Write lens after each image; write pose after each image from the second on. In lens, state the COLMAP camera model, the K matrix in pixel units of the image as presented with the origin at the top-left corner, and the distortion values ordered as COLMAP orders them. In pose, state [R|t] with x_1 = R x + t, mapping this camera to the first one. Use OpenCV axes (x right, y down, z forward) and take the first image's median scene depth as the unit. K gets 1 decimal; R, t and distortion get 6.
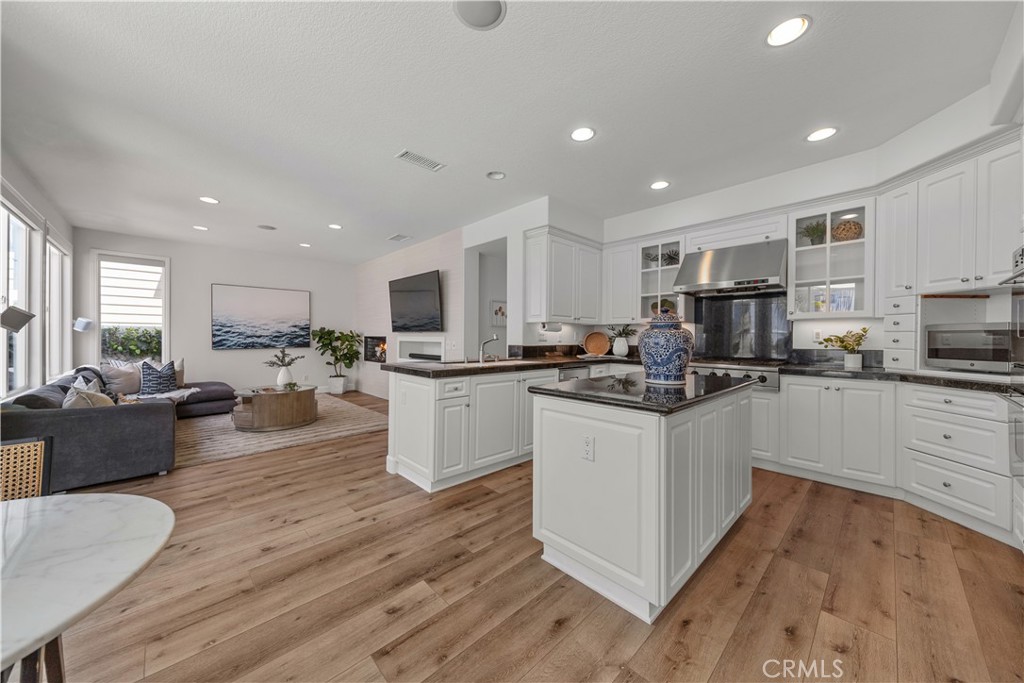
lens RADIAL K [[359.0, 0, 508.6], [0, 359.0, 335.9], [0, 0, 1]] dist [-0.000039, -0.000023]
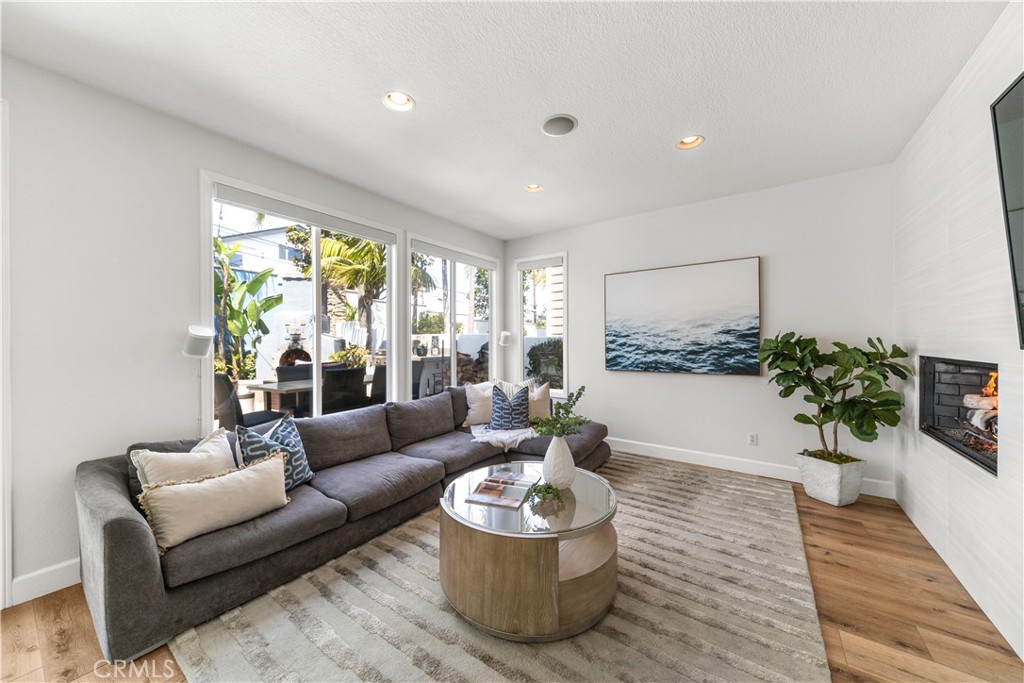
lens RADIAL K [[359.5, 0, 512.0], [0, 359.5, 341.5], [0, 0, 1]] dist [-0.000586, -0.000132]
pose [[0.195748, -0.002980, -0.980650, -0.167196], [0.009438, 0.999955, -0.001155, -0.016229], [0.980609, -0.009030, 0.195767, 0.624628]]
